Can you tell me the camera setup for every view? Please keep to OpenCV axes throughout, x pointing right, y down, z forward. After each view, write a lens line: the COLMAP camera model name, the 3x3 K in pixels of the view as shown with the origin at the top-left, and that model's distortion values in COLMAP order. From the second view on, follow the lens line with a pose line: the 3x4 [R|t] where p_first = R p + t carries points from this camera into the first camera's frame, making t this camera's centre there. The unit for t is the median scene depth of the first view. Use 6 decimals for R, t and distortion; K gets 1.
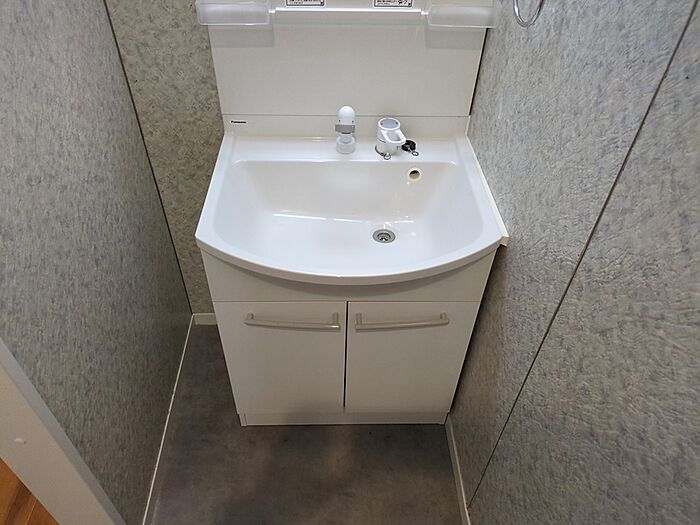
lens RADIAL K [[527.4, 0, 344.3], [0, 527.4, 264.8], [0, 0, 1]] dist [0.026493, -0.019750]
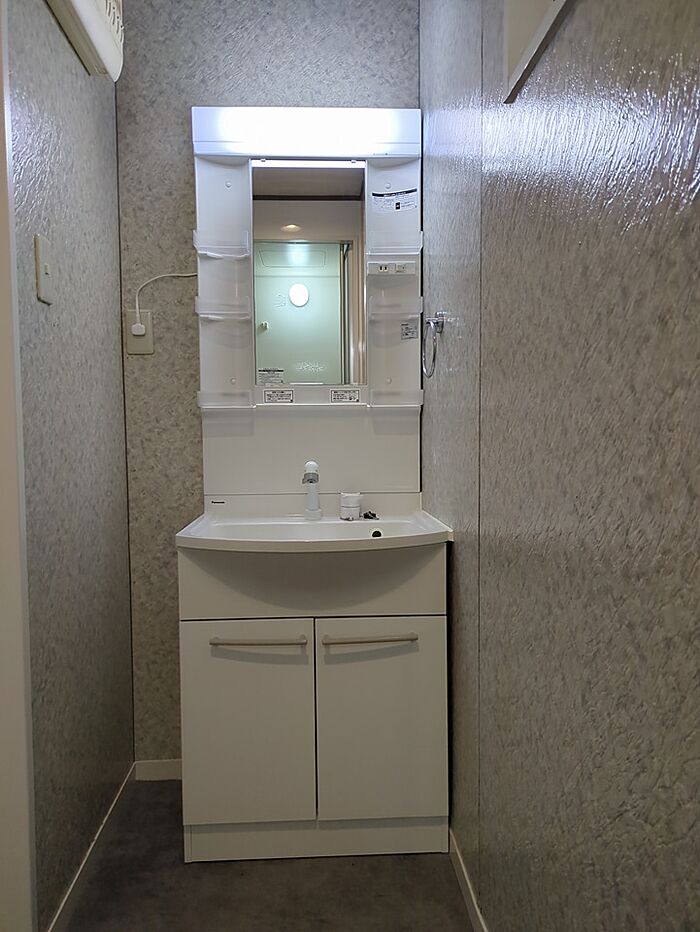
lens RADIAL K [[702.3, 0, 353.2], [0, 702.3, 464.3], [0, 0, 1]] dist [0.026493, -0.019750]
pose [[0.998921, -0.029897, 0.035539, 0.036632], [0.045874, 0.754504, -0.654691, 0.656874], [-0.007241, 0.655614, 0.755061, -0.185094]]
